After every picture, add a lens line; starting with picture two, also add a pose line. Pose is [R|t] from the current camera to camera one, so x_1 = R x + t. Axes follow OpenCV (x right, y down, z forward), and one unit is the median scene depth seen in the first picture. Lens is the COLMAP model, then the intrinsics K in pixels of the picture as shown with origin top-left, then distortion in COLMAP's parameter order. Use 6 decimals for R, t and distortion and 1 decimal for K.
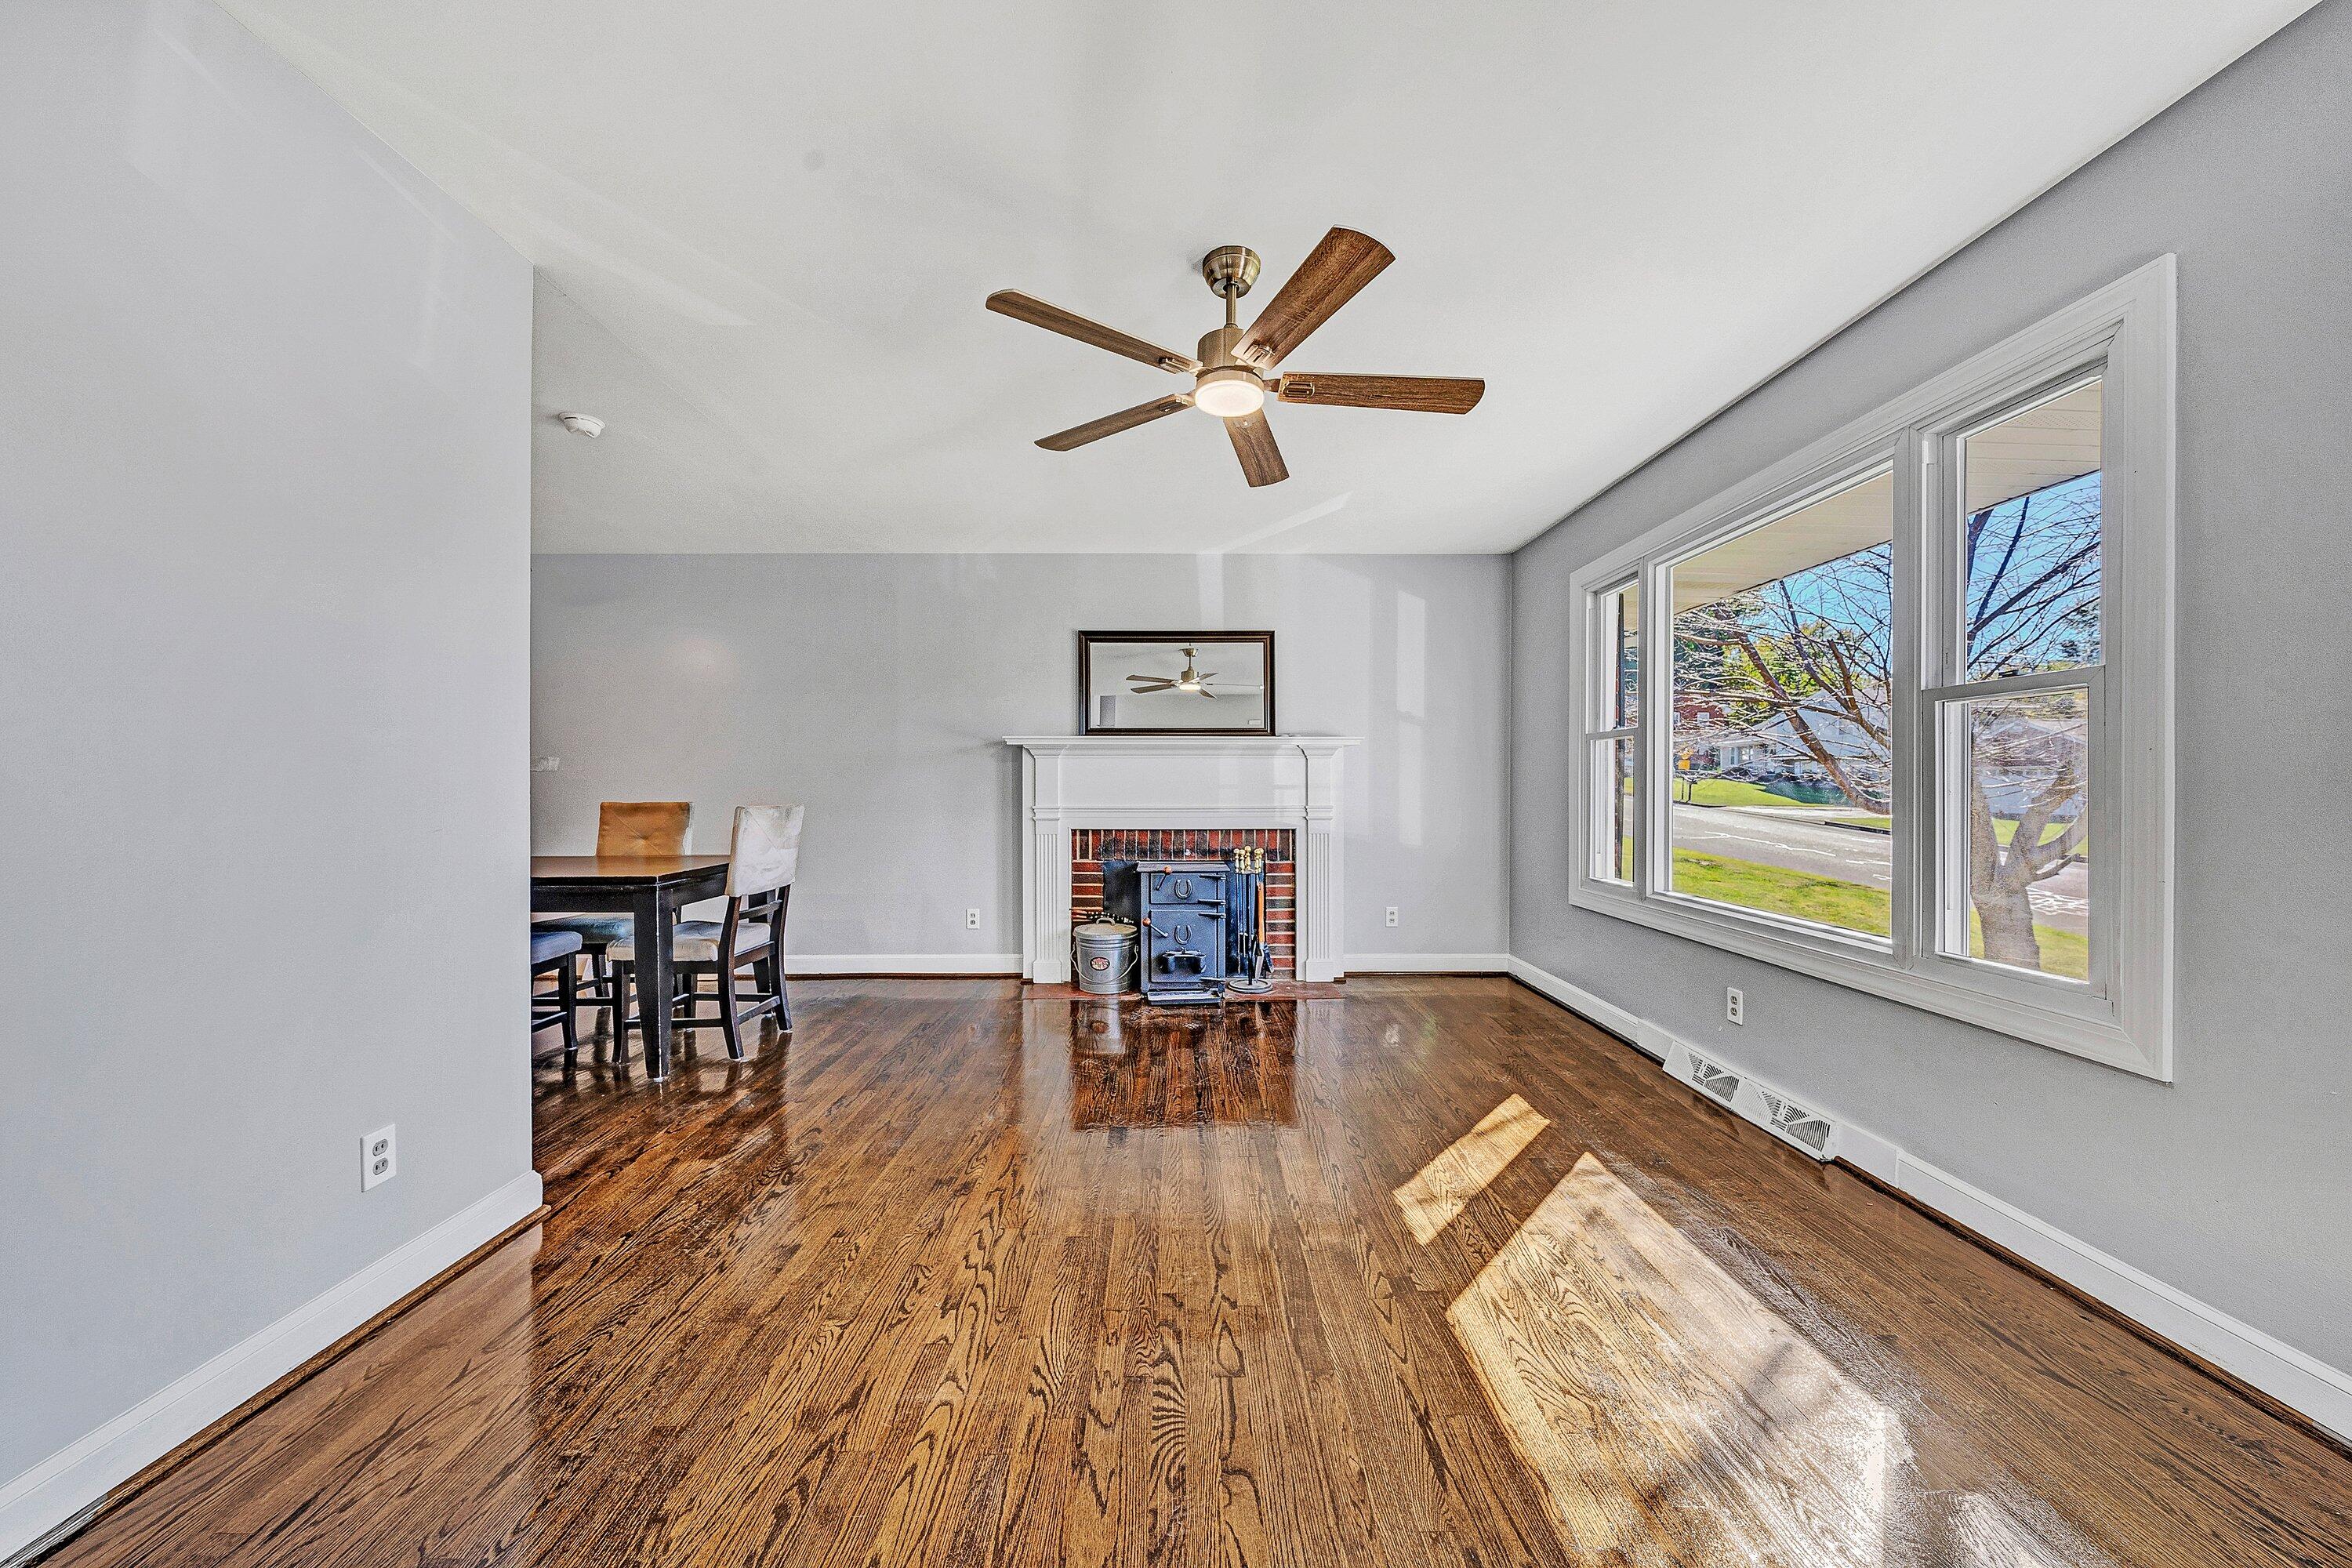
lens RADIAL K [[825.3, 0, 1177.6], [0, 825.3, 791.7], [0, 0, 1]] dist [0.000006, 0.000022]
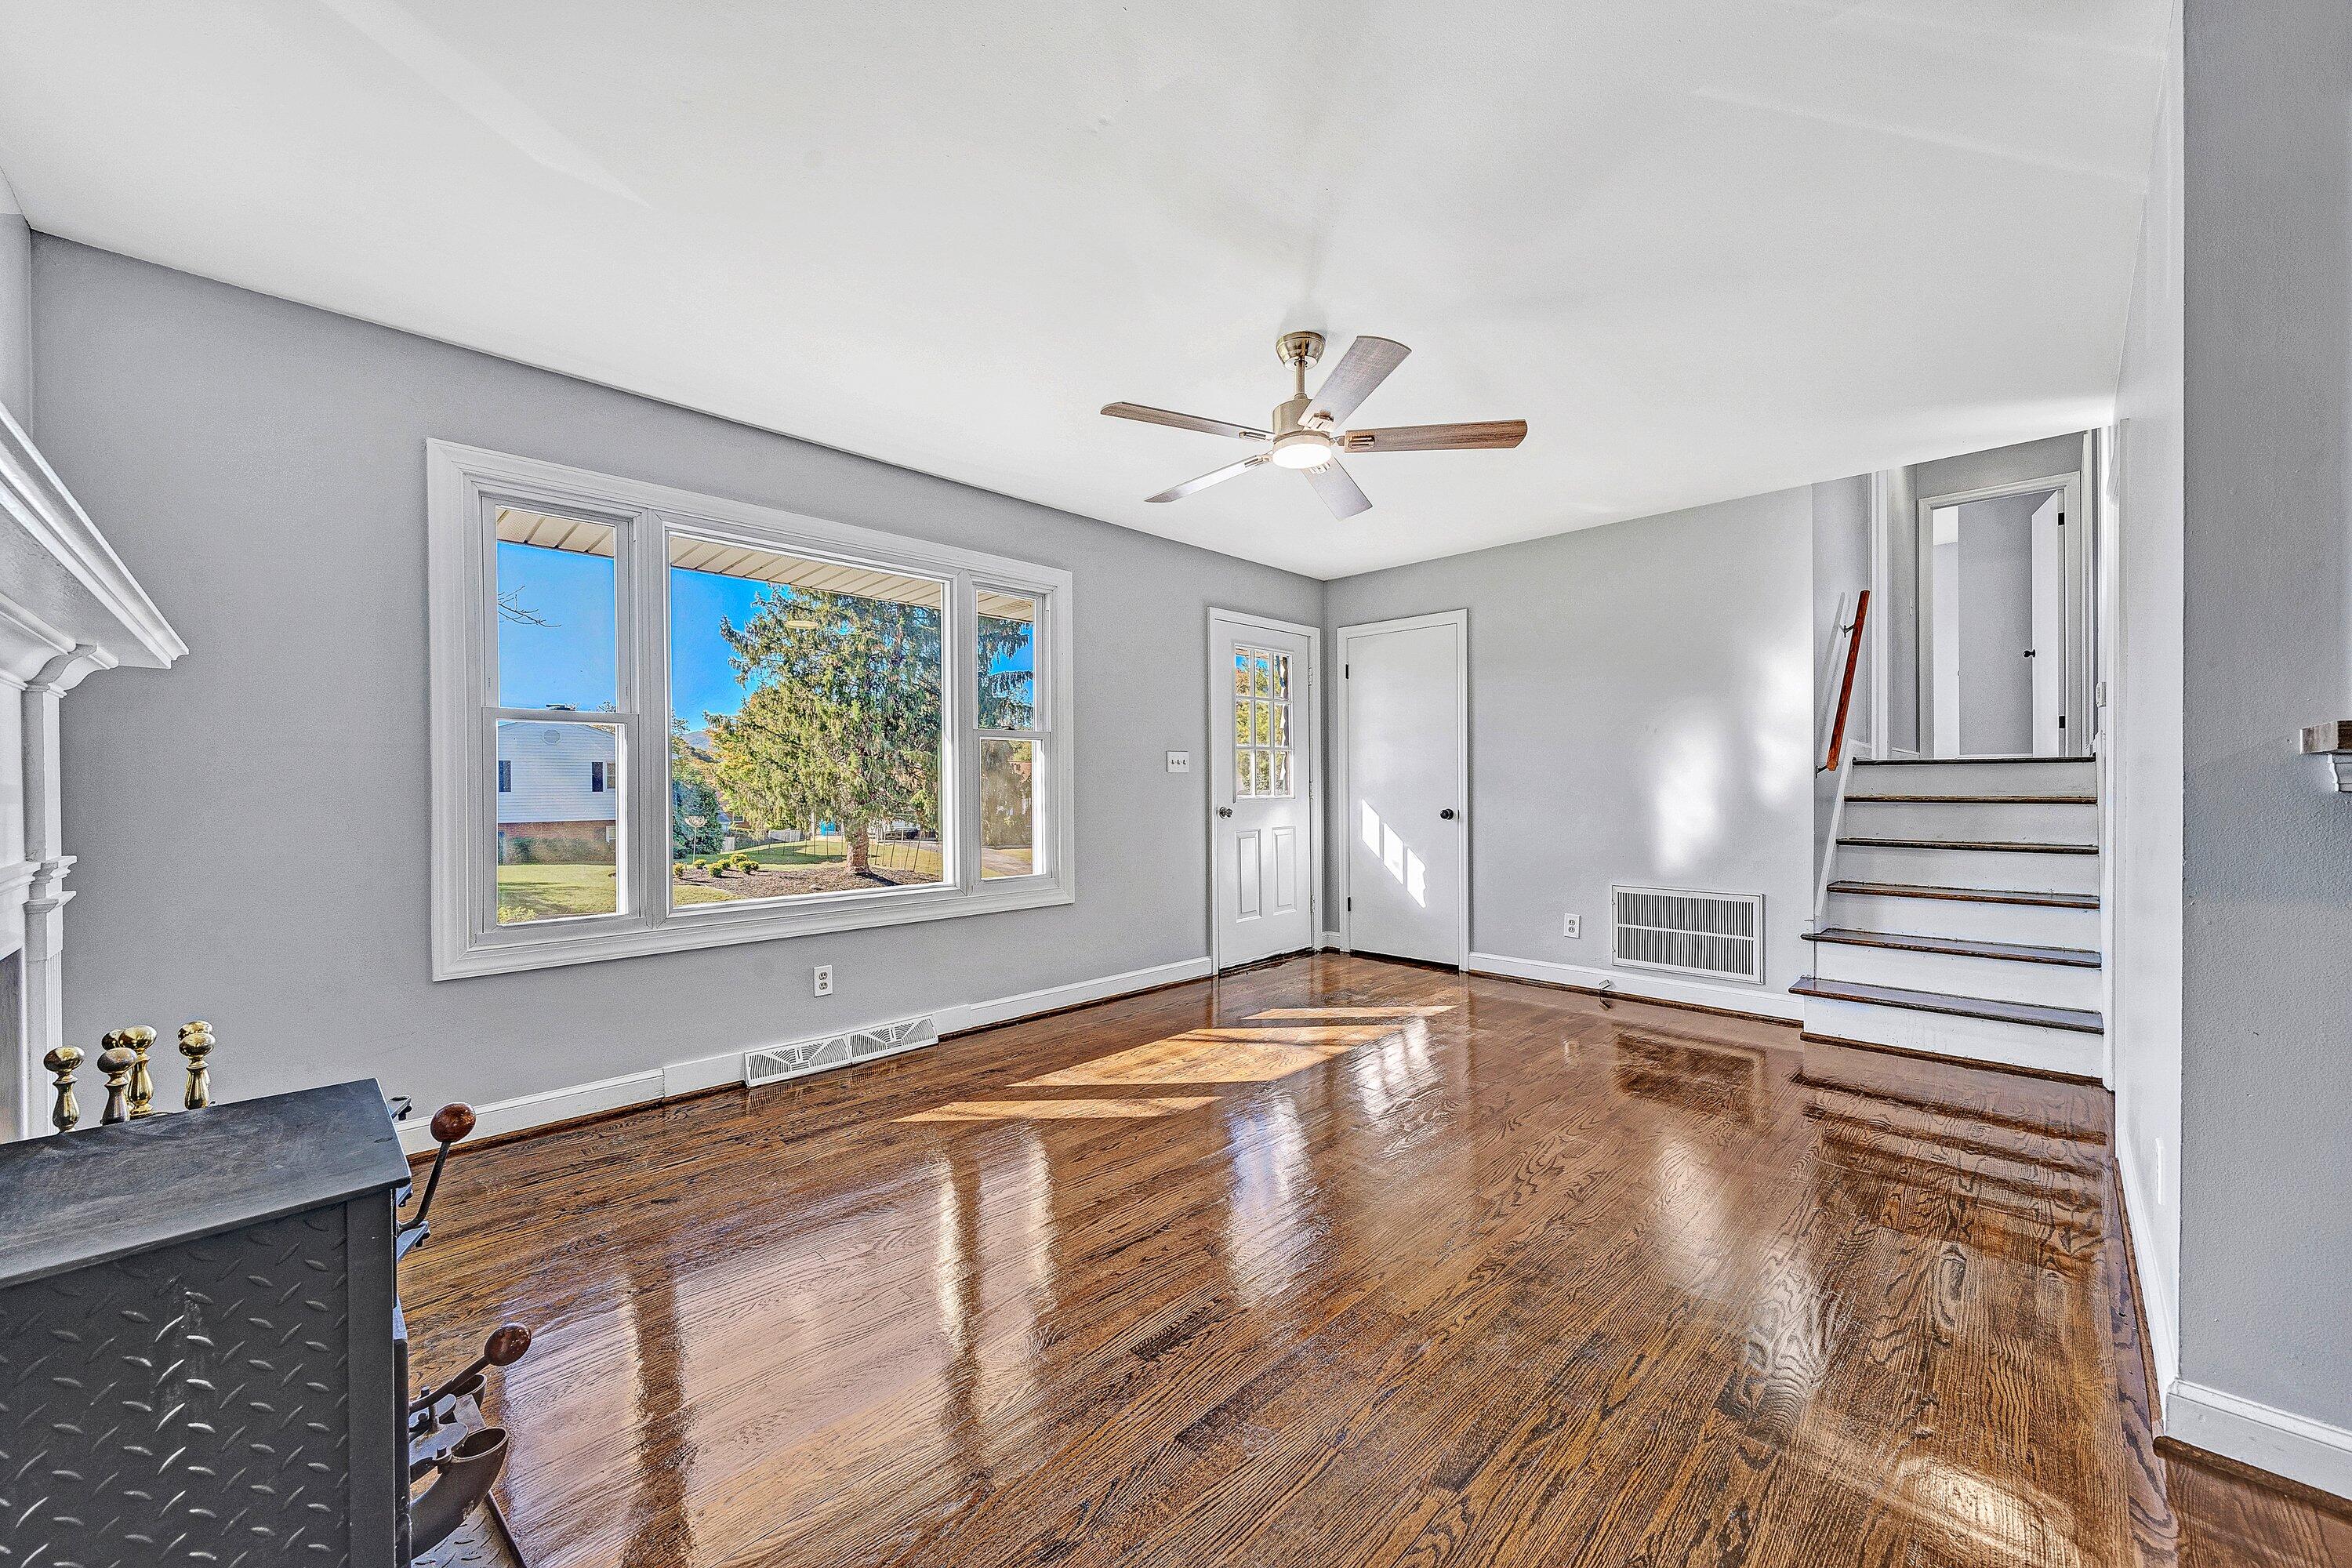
lens RADIAL K [[870.2, 0, 1179.1], [0, 870.2, 786.4], [0, 0, 1]] dist [-0.000062, -0.000047]
pose [[-0.704695, 0.005796, 0.709487, -0.701108], [0.010182, 0.999946, 0.001945, -0.010758], [-0.709438, 0.008594, -0.704716, 1.999003]]
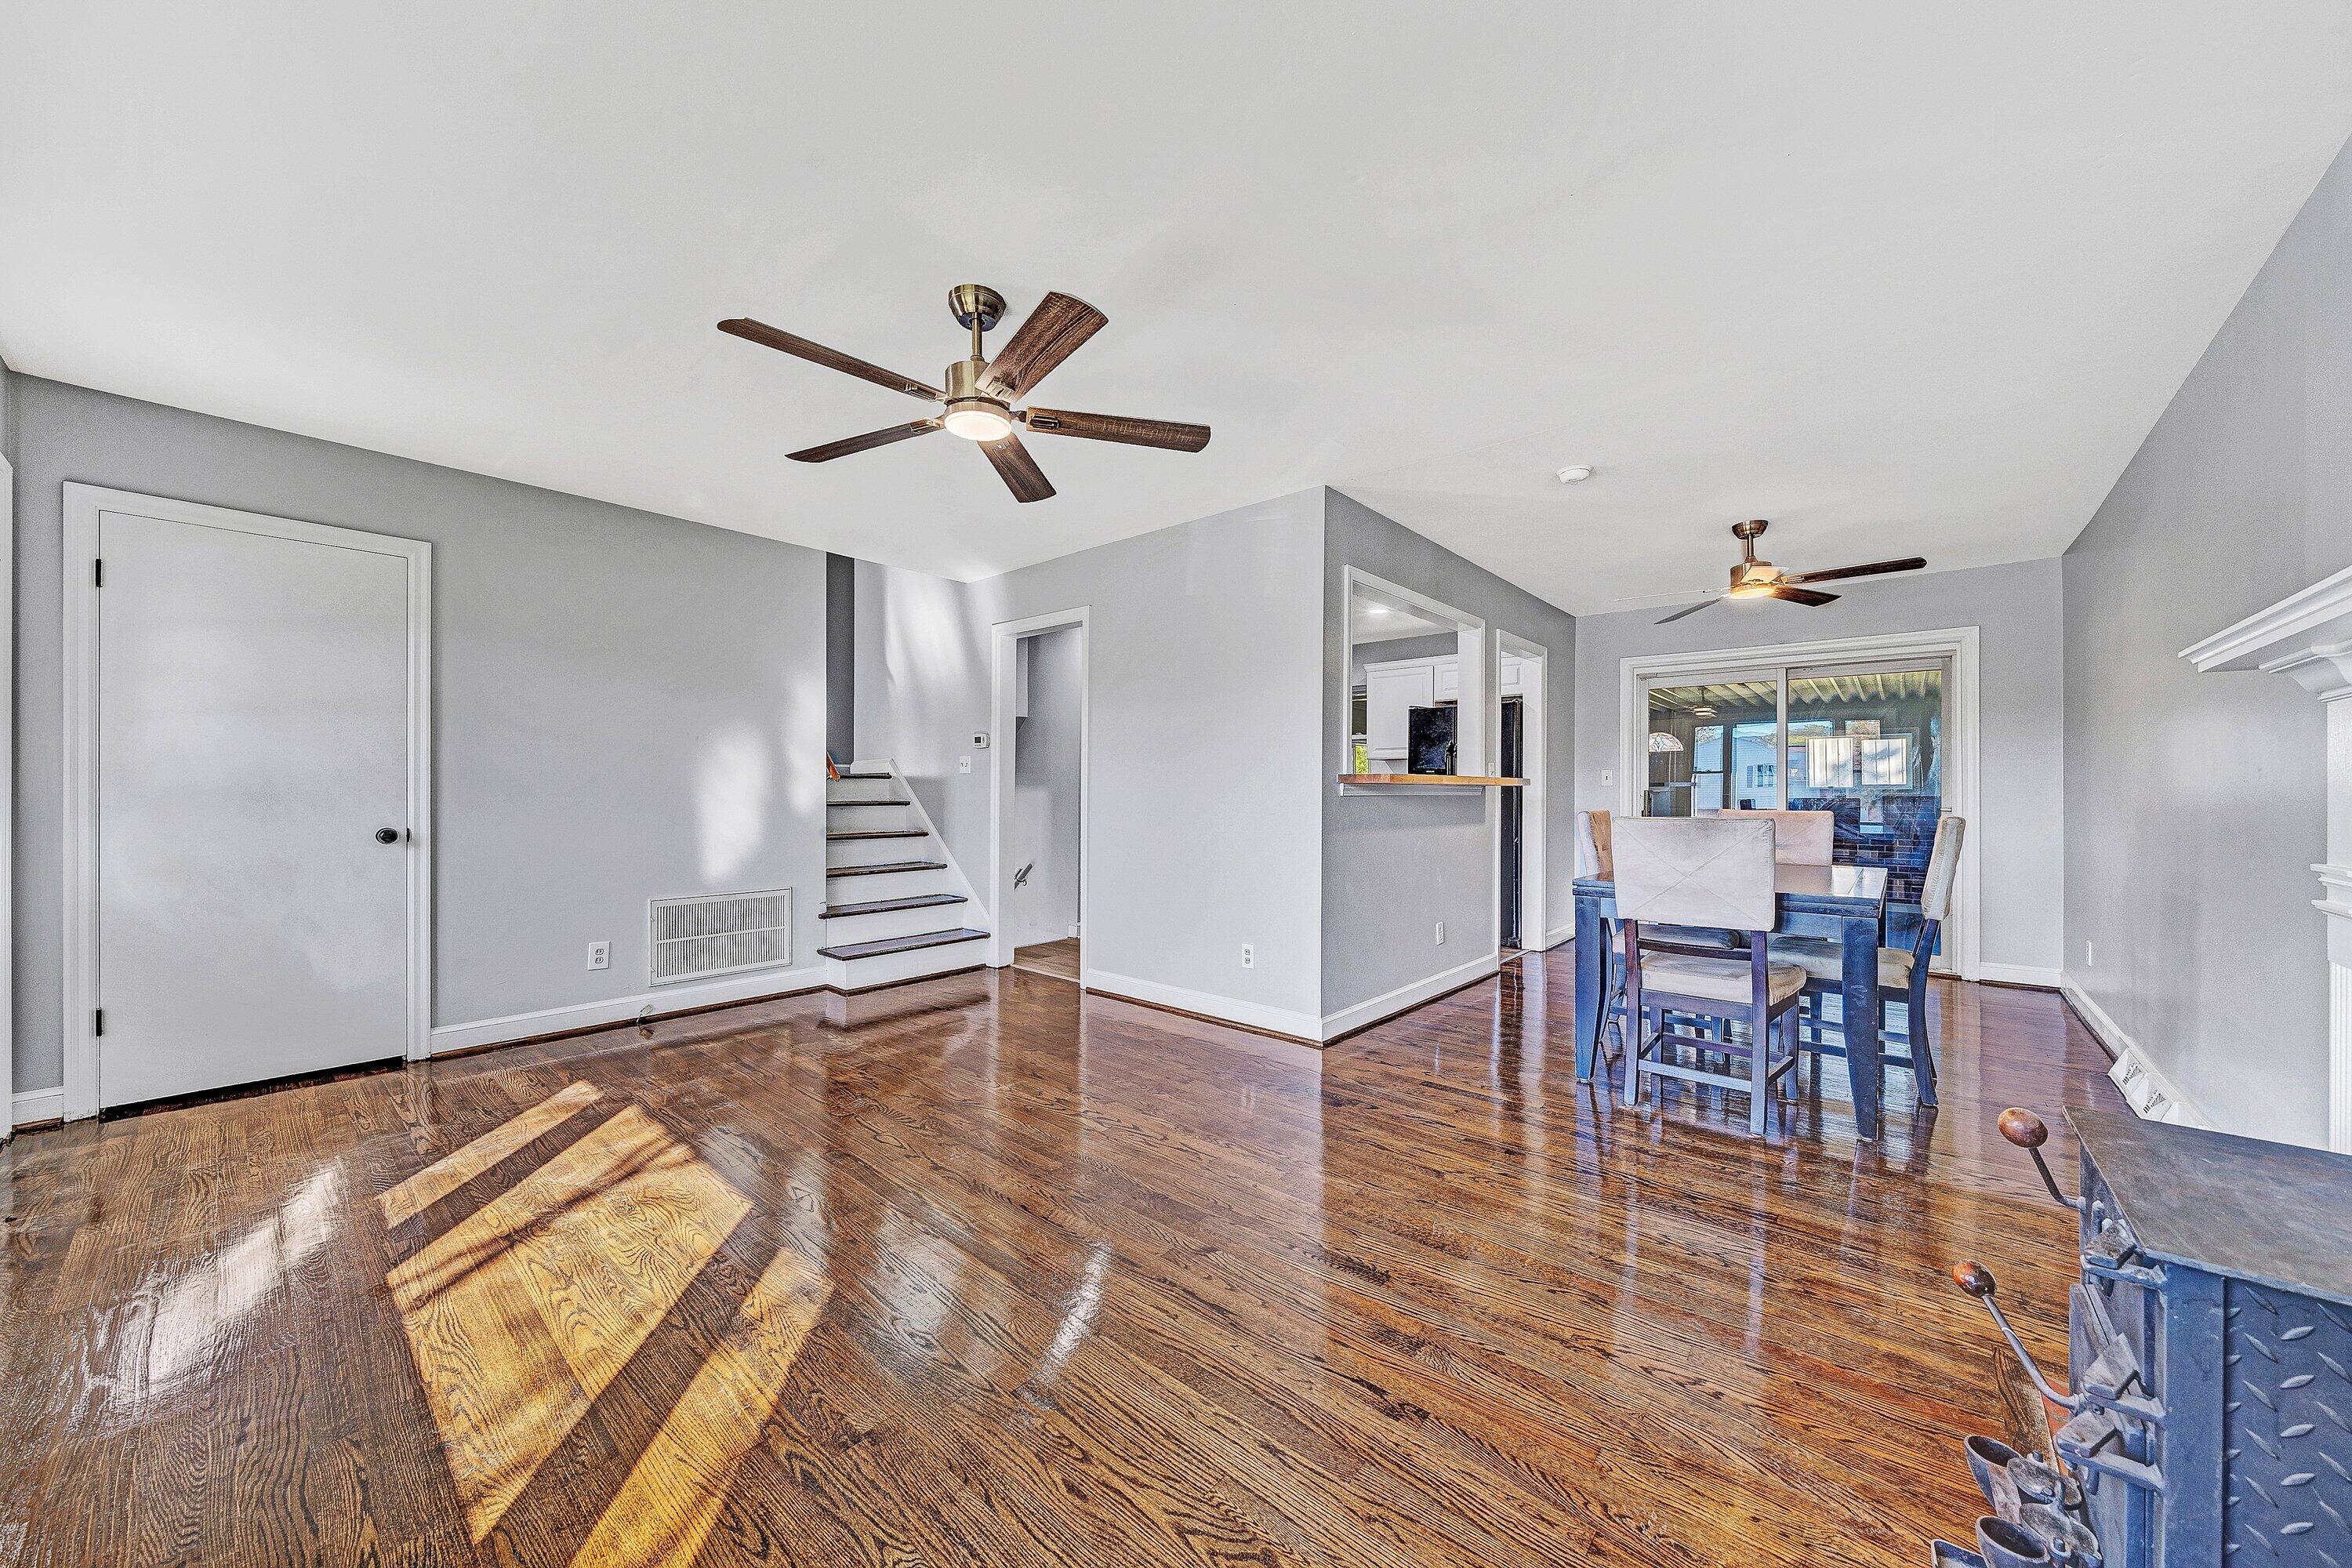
lens RADIAL K [[825.3, 0, 1177.6], [0, 825.3, 791.7], [0, 0, 1]] dist [0.000006, 0.000022]
pose [[-0.670286, 0.002822, -0.742098, 0.671359], [-0.003096, 0.999973, 0.006599, -0.018513], [0.742097, 0.006721, -0.670259, 1.893866]]
